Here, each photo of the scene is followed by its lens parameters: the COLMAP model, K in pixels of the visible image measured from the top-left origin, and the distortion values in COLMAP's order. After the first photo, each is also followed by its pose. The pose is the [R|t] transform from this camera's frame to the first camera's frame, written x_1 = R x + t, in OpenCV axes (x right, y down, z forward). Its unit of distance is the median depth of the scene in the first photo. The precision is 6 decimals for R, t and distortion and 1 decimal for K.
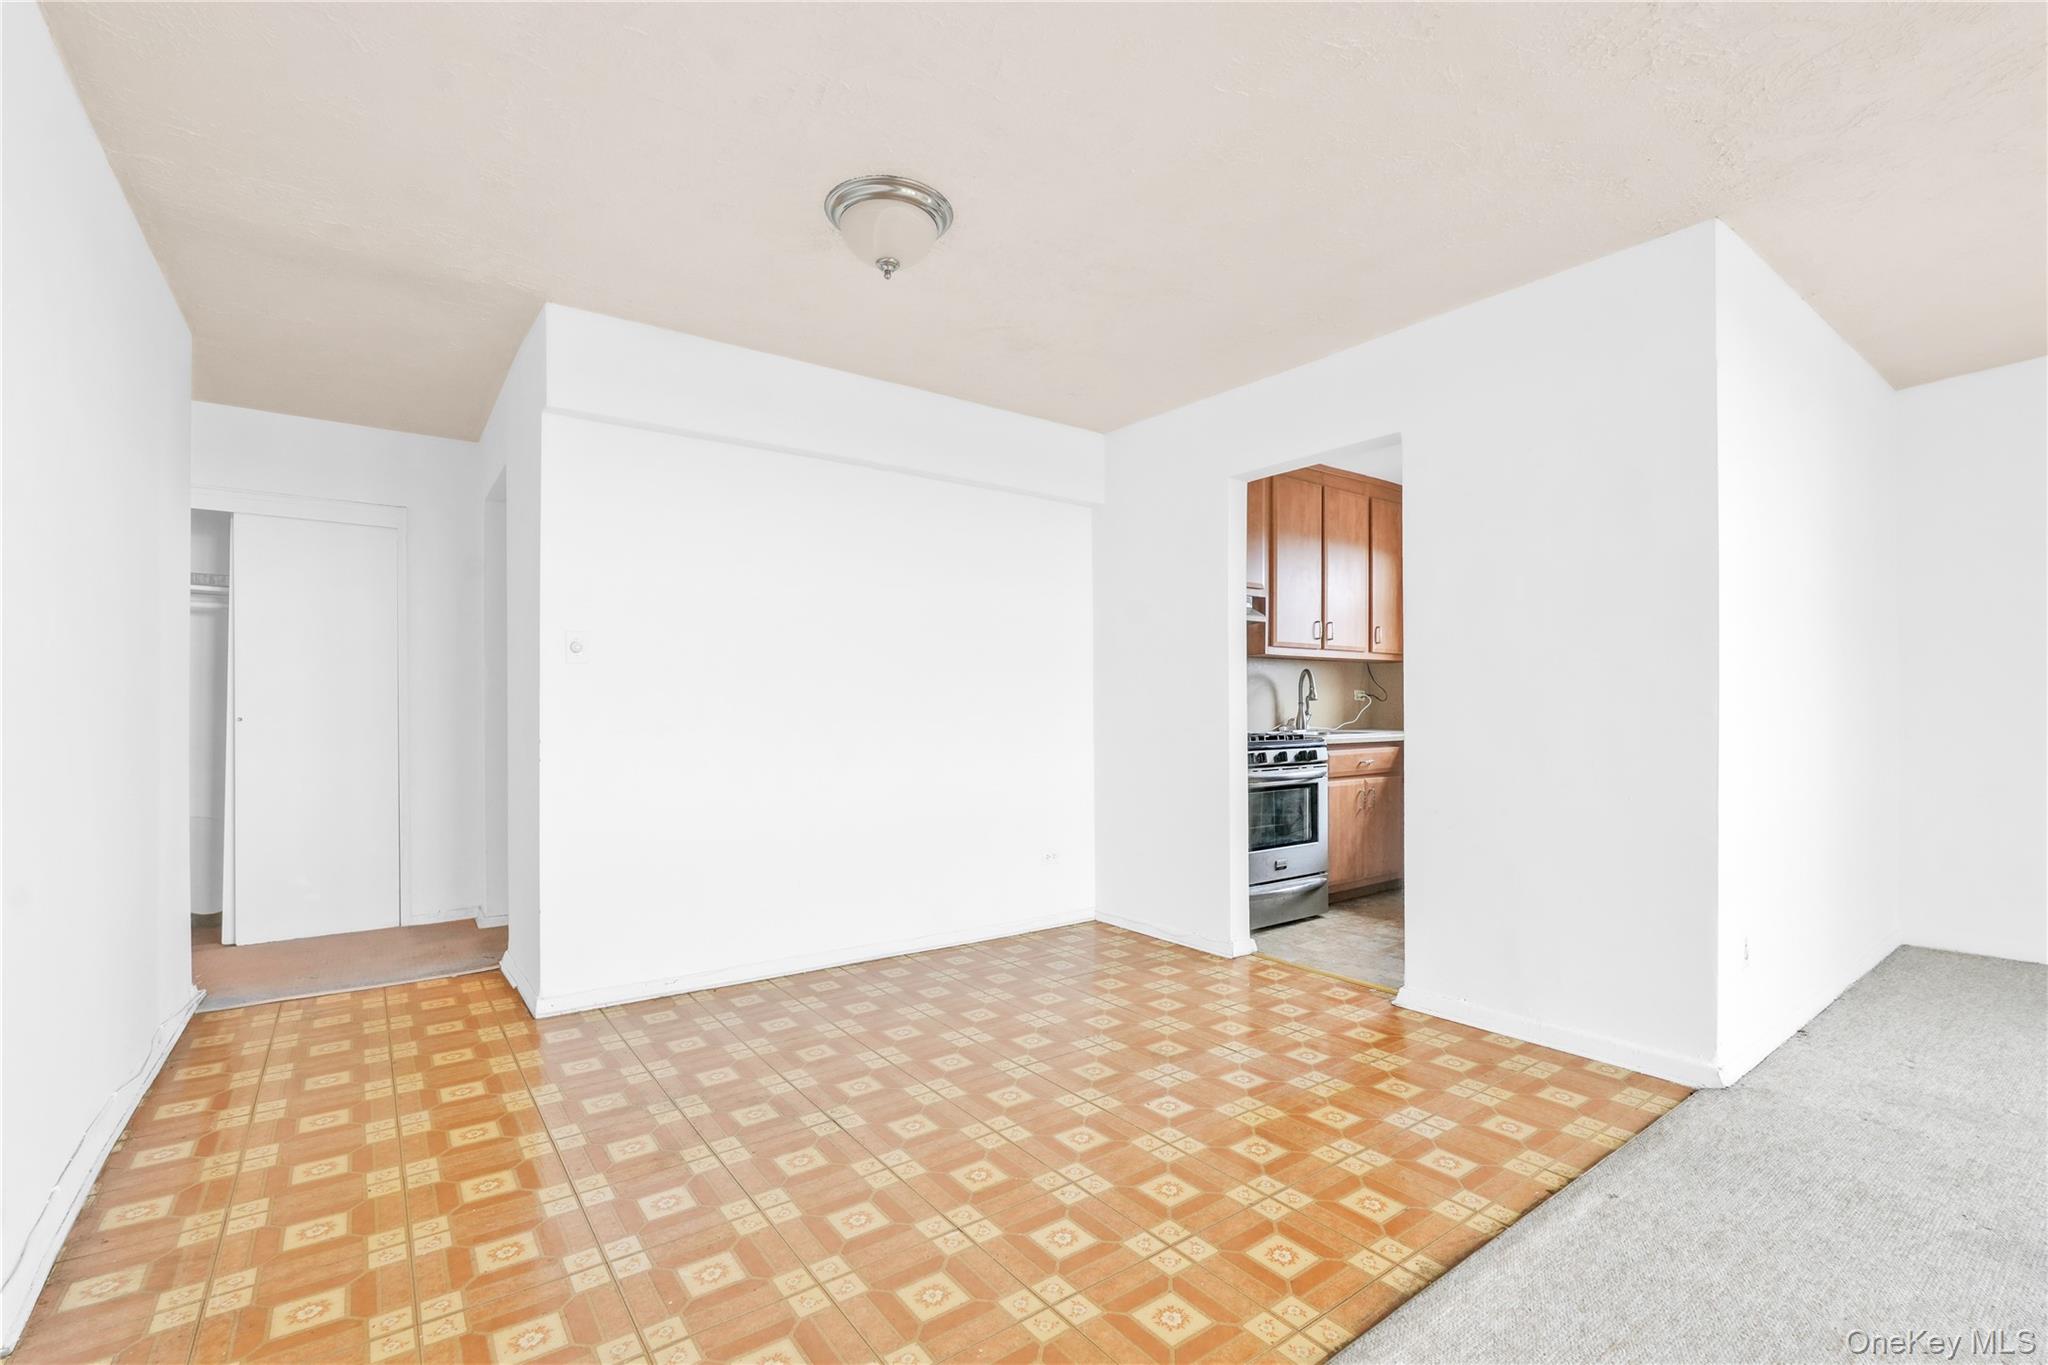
lens RADIAL K [[922.4, 0, 1026.7], [0, 922.4, 717.8], [0, 0, 1]] dist [-0.002805, 0.007204]
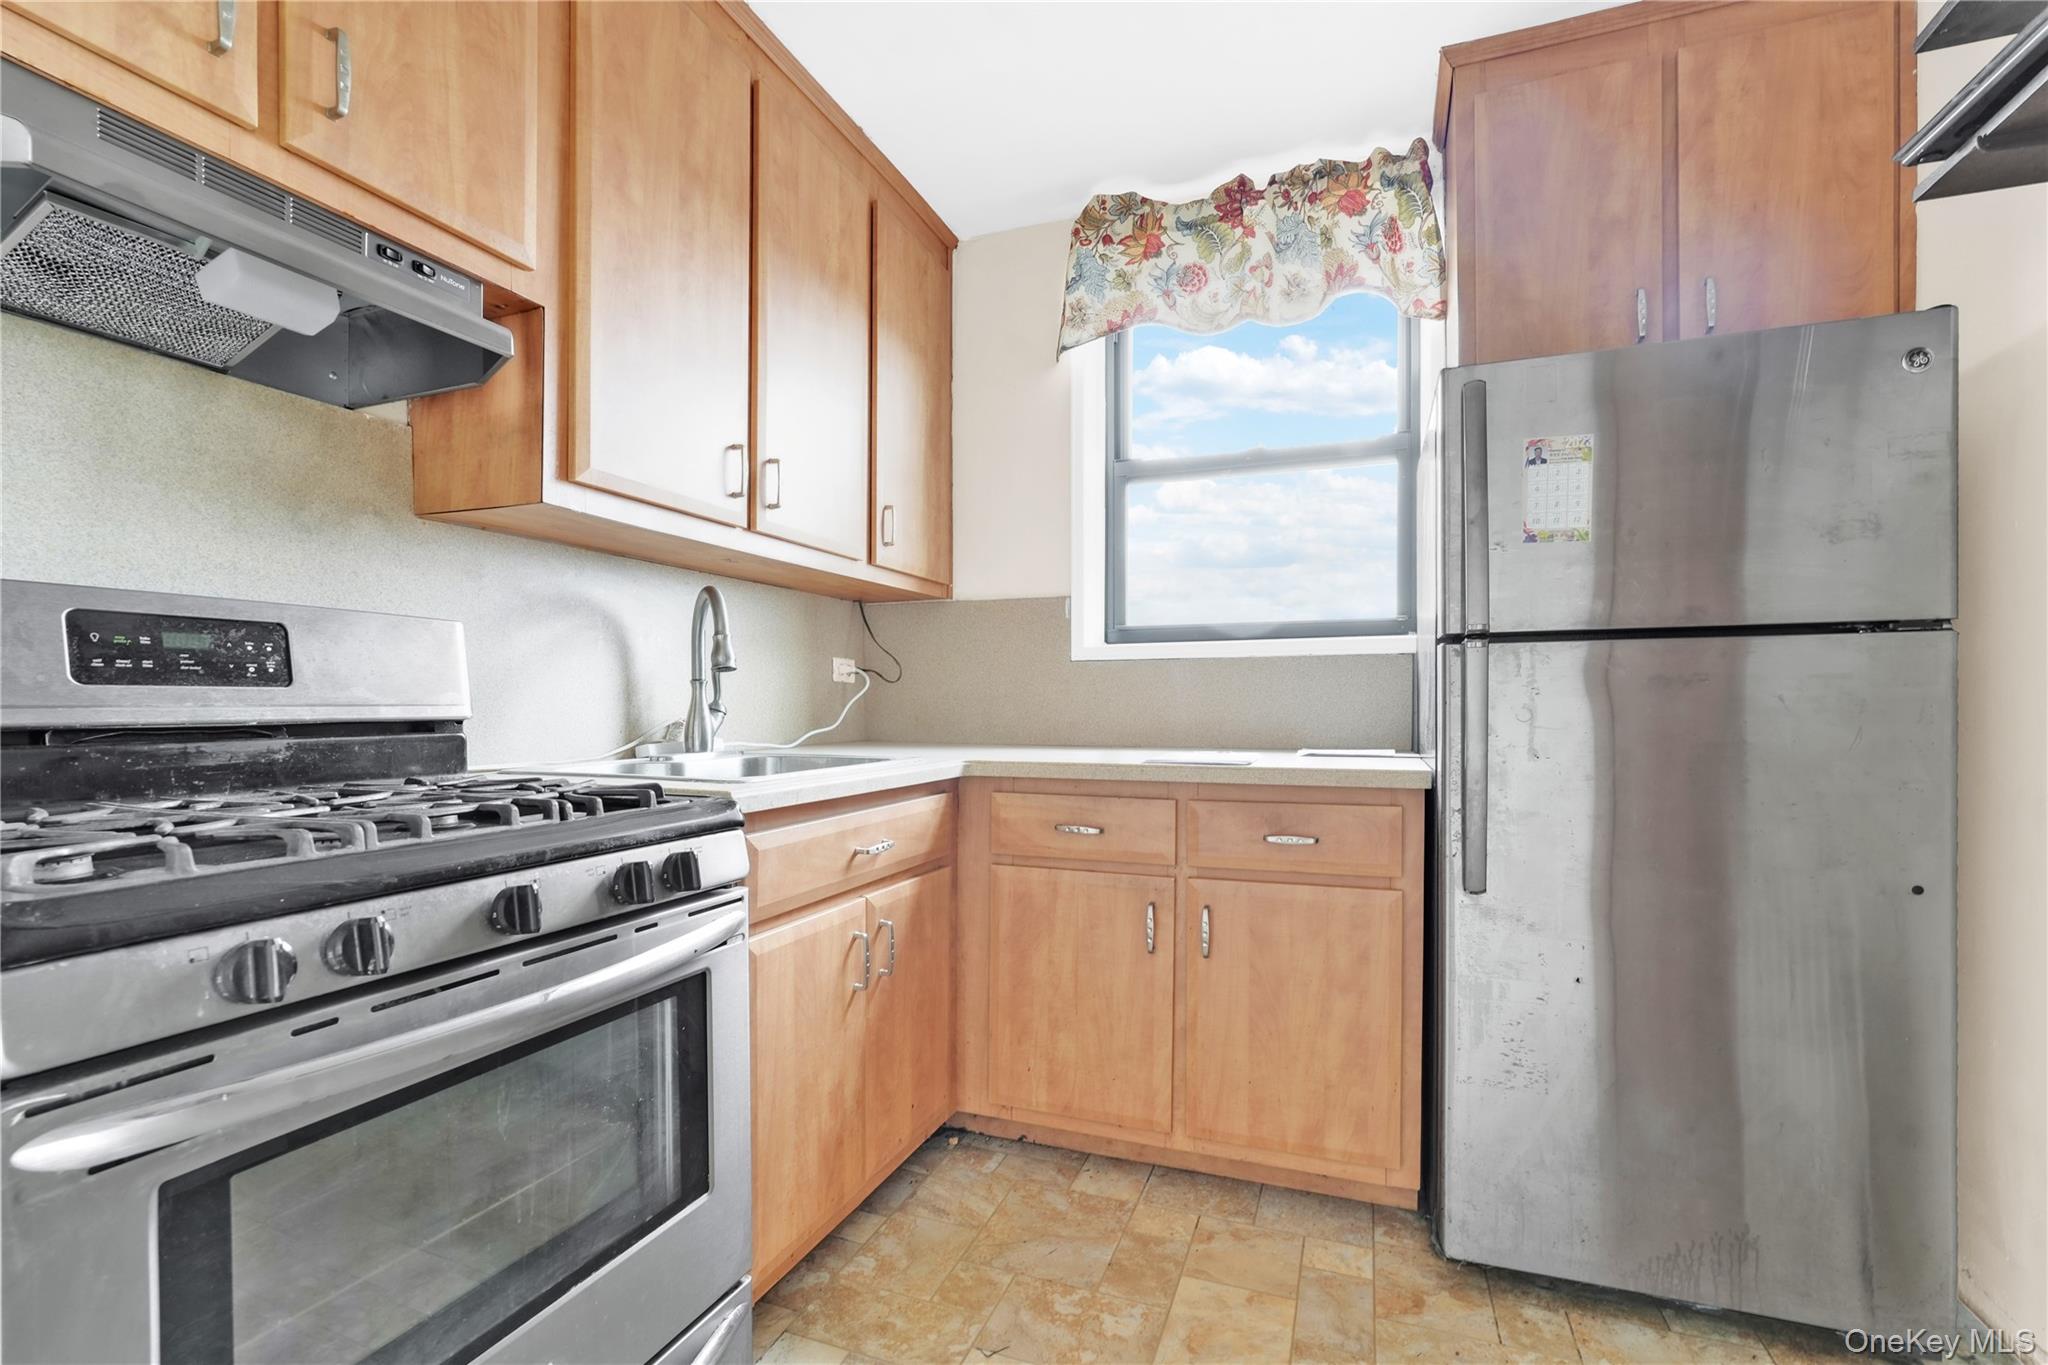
lens RADIAL K [[922.4, 0, 1026.7], [0, 922.4, 717.8], [0, 0, 1]] dist [-0.002805, 0.007204]
pose [[0.852745, -0.003172, 0.522317, 0.225438], [0.001667, 0.999993, 0.003351, -0.002204], [-0.522324, -0.001987, 0.852745, 0.640034]]
